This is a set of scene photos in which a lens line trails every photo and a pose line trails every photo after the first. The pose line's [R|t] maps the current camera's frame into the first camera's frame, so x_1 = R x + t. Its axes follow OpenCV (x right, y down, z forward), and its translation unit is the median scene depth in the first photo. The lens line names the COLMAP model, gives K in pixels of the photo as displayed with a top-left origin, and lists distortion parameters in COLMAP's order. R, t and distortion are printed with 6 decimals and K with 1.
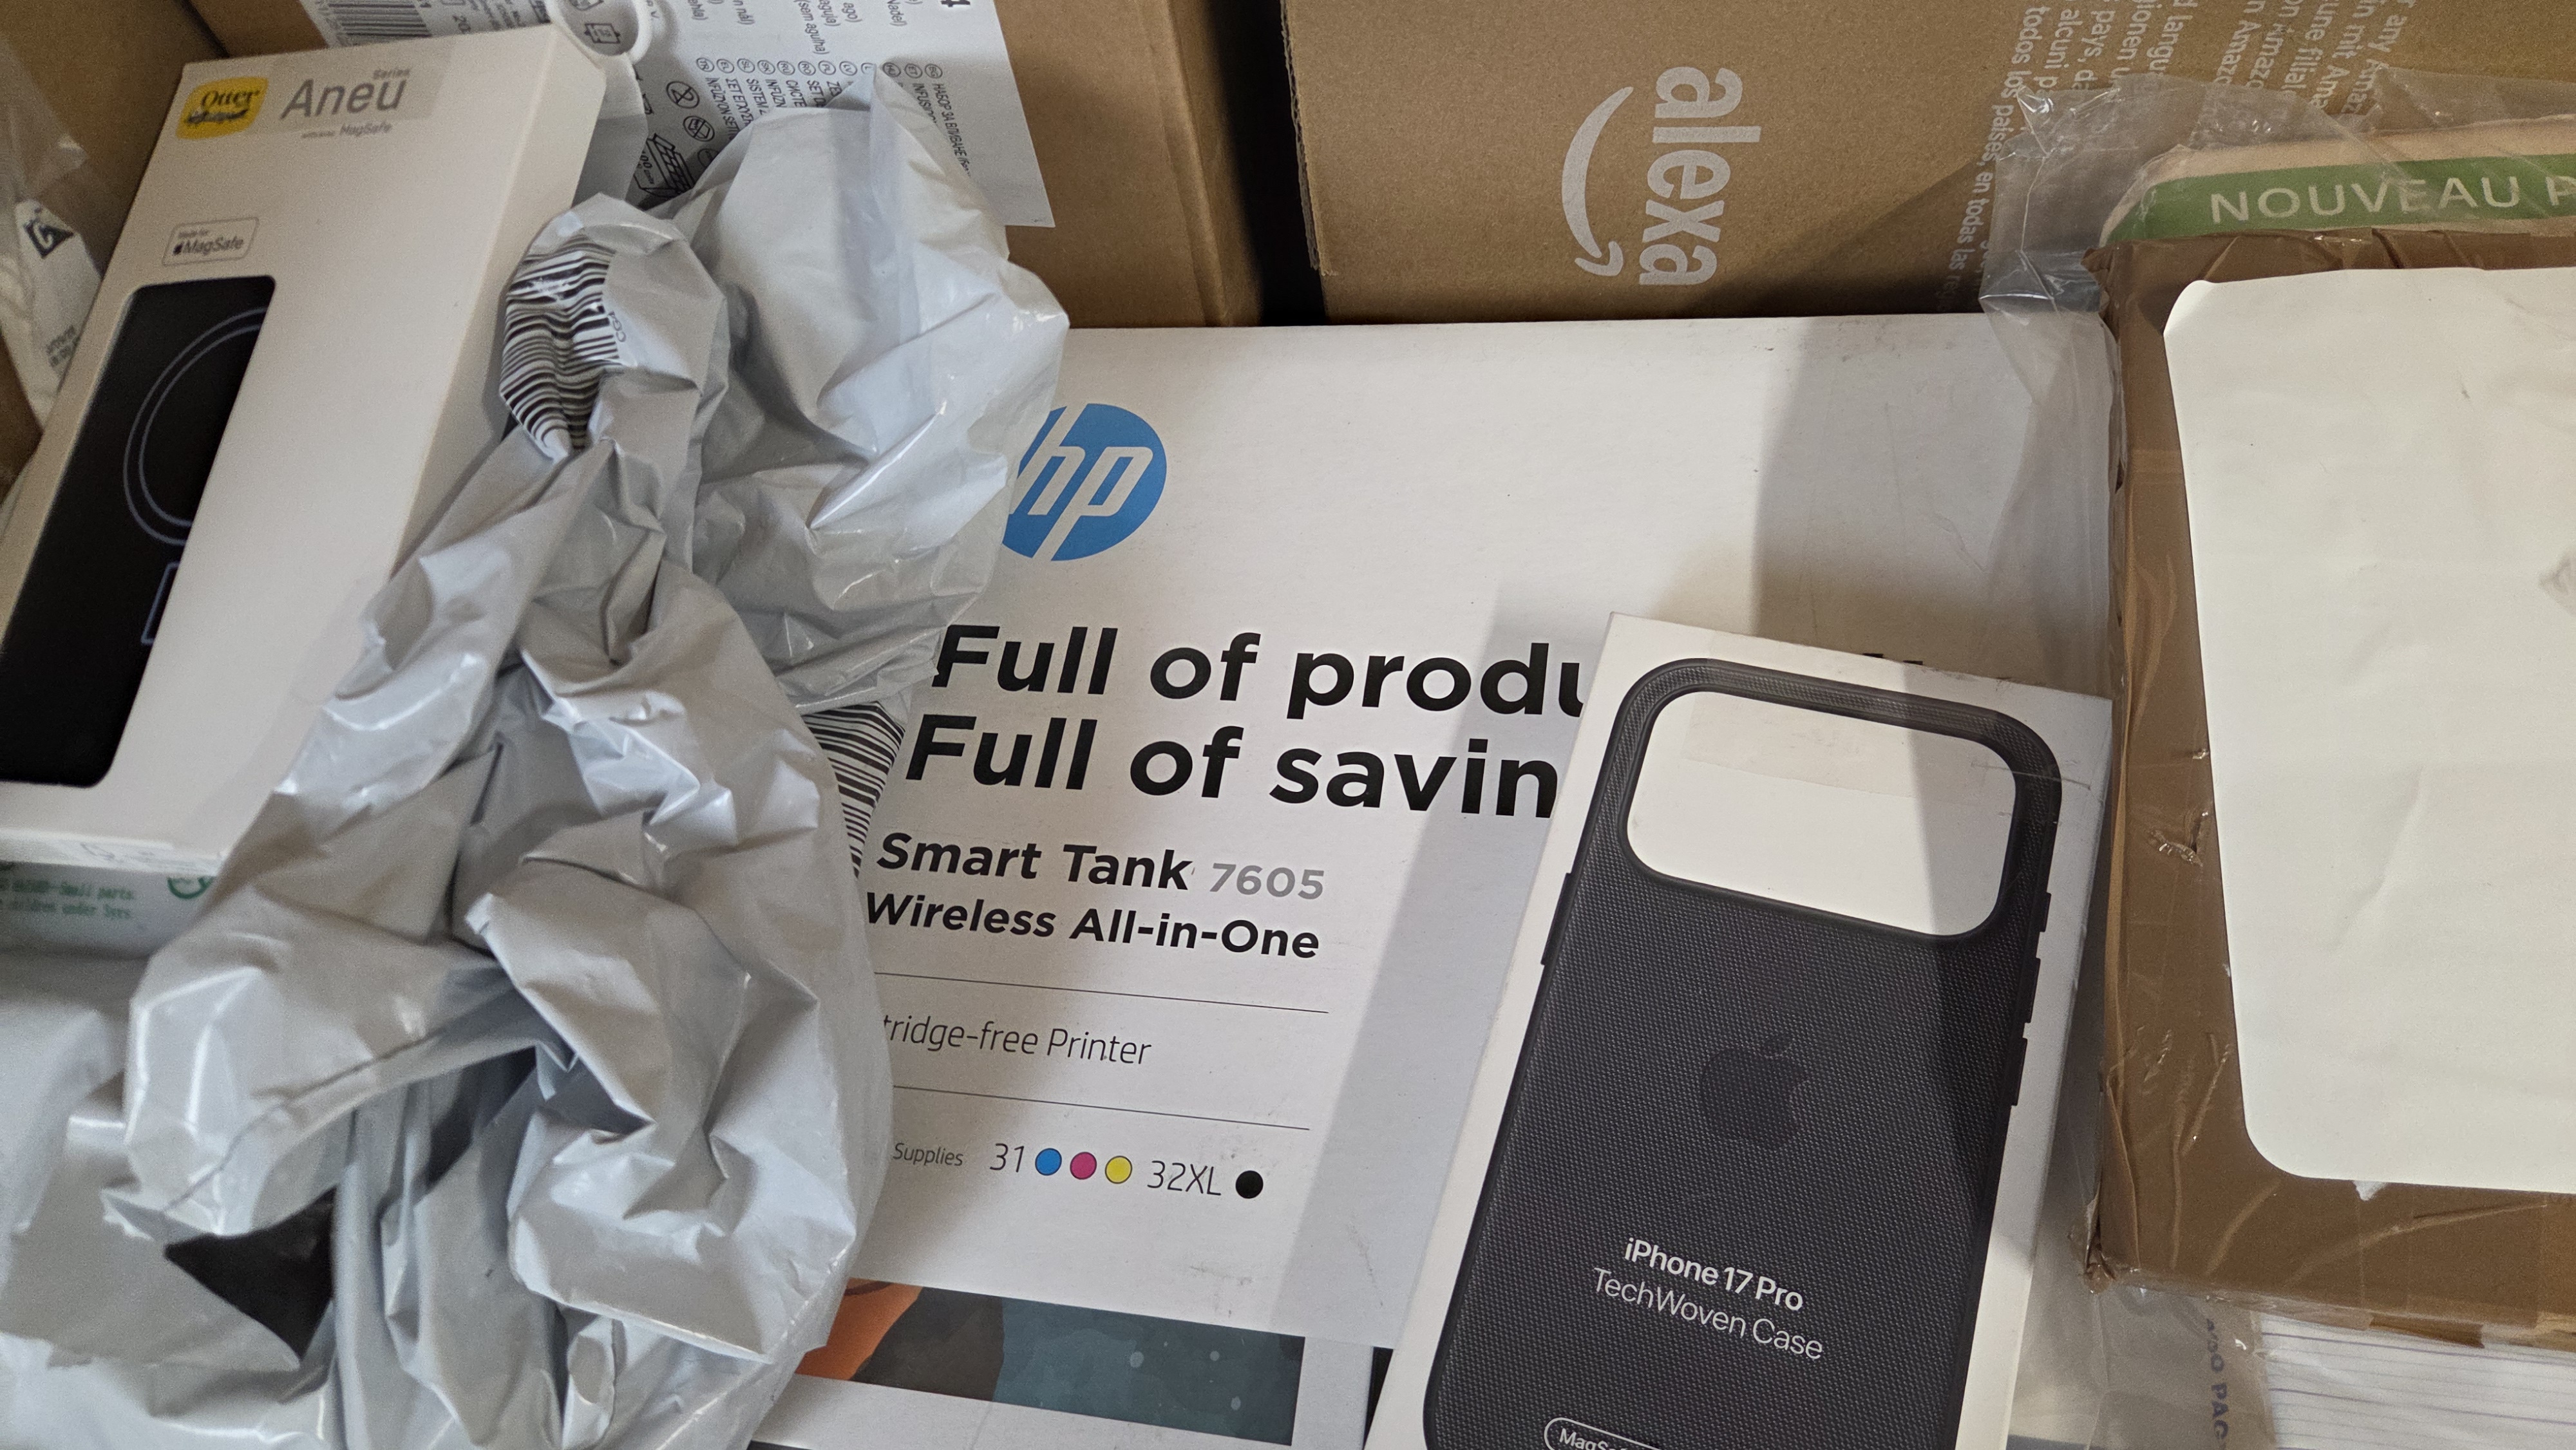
lens RADIAL K [[1732.2, 0, 1266.9], [0, 1732.2, 746.0], [0, 0, 1]] dist [0.063303, -0.063331]
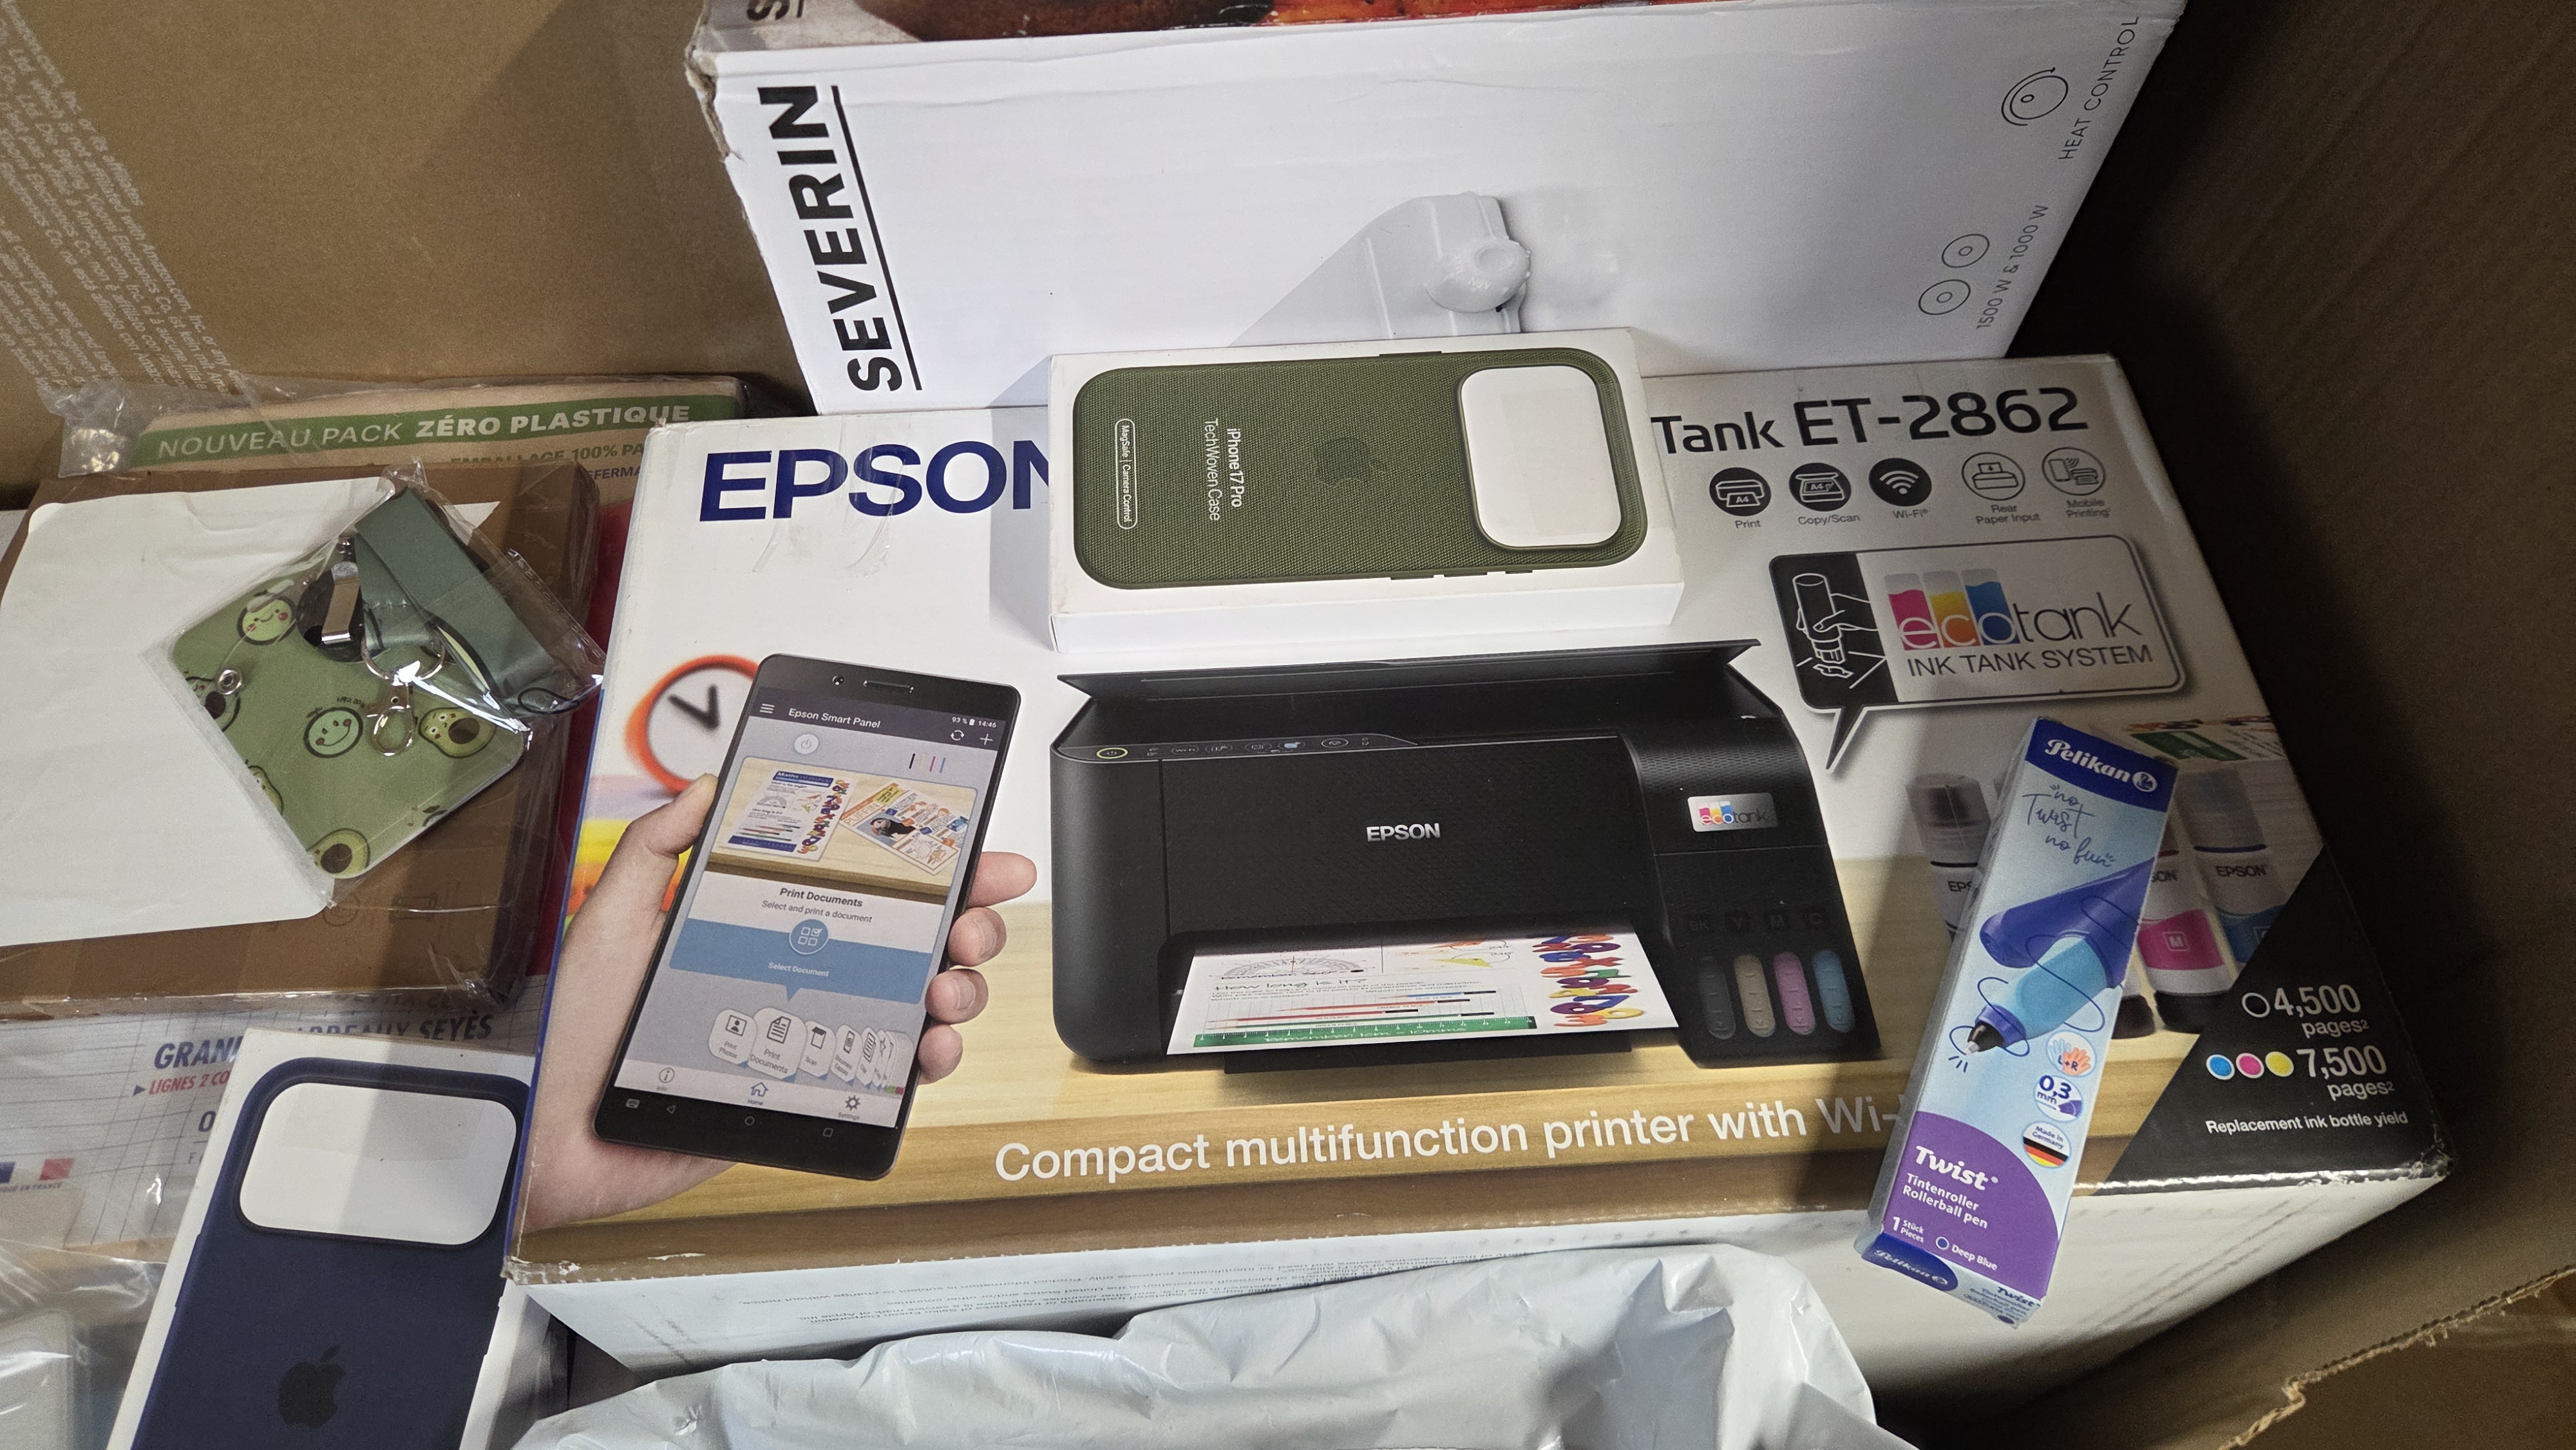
lens RADIAL K [[1732.2, 0, 1261.1], [0, 1732.2, 721.1], [0, 0, 1]] dist [0.063303, -0.063331]
pose [[0.961918, -0.095076, 0.256271, 1.191509], [0.103831, 0.994377, -0.020818, 0.134442], [-0.252851, 0.046634, 0.966381, -1.078050]]
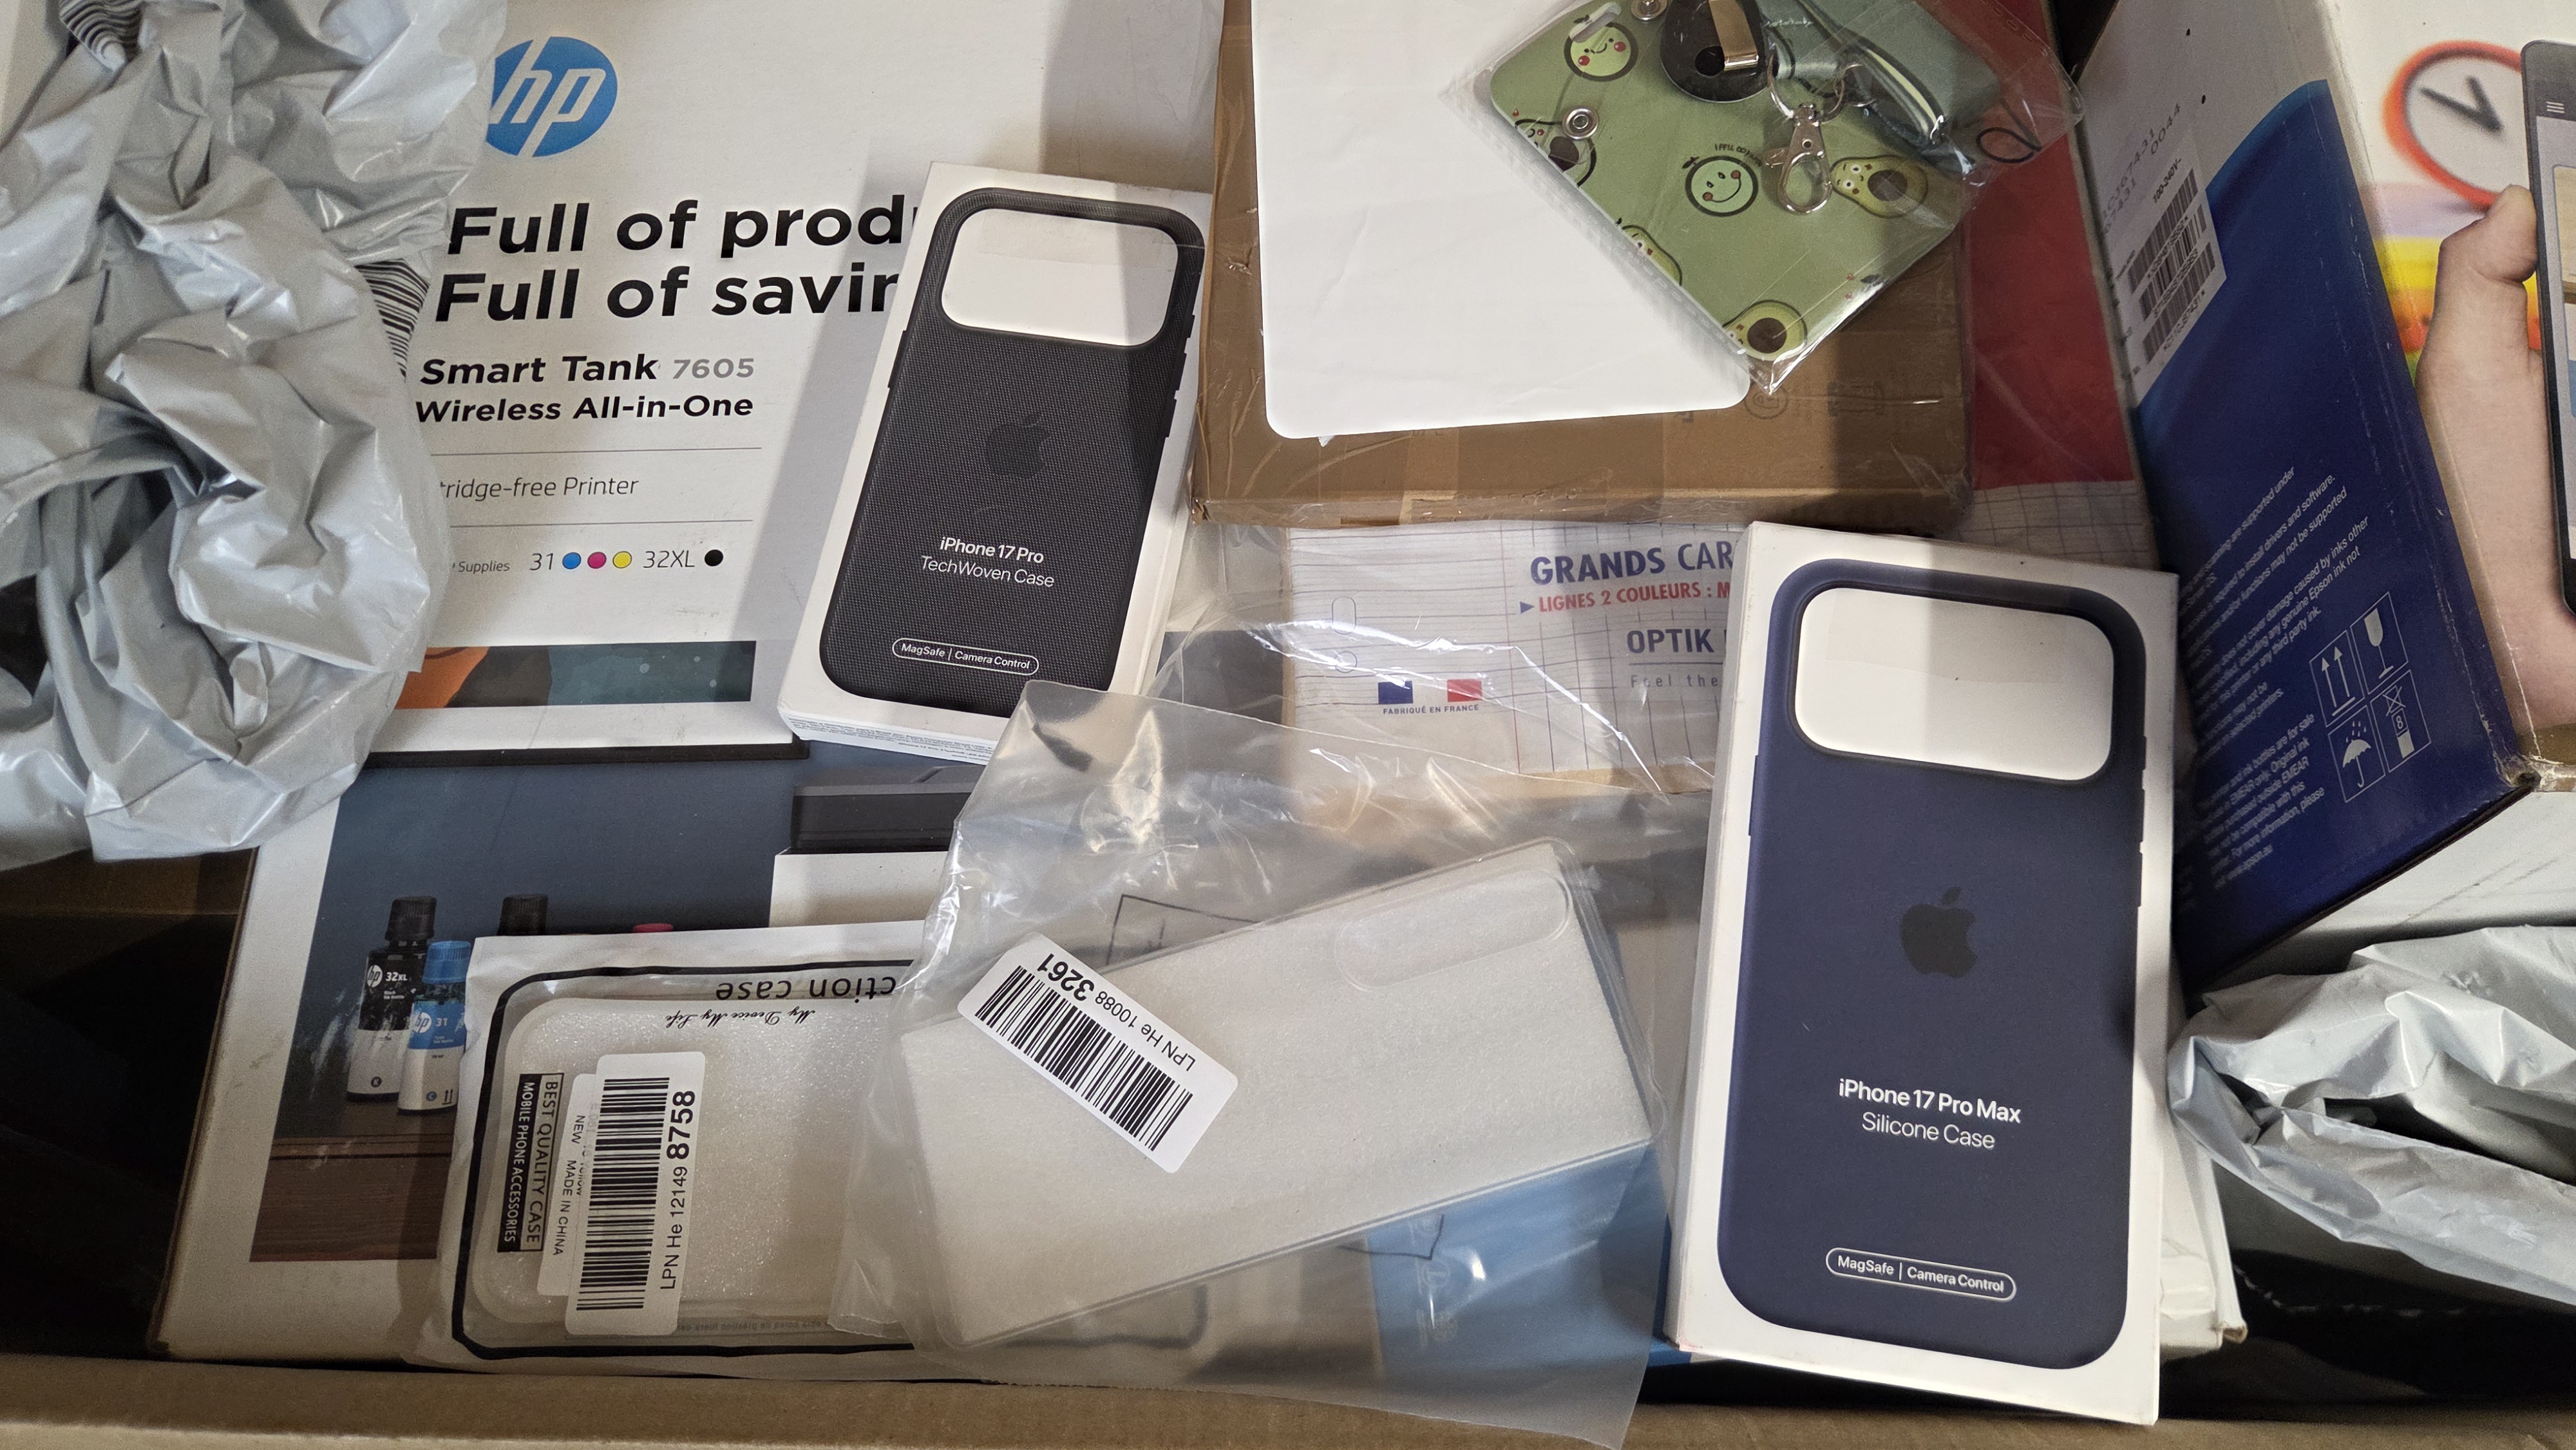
lens RADIAL K [[1732.2, 0, 1293.9], [0, 1732.2, 740.3], [0, 0, 1]] dist [0.063303, -0.063331]
pose [[0.976208, -0.100657, 0.192056, 0.166735], [0.075595, 0.988142, 0.133642, 0.234744], [-0.203231, -0.115943, 0.972242, -0.559109]]
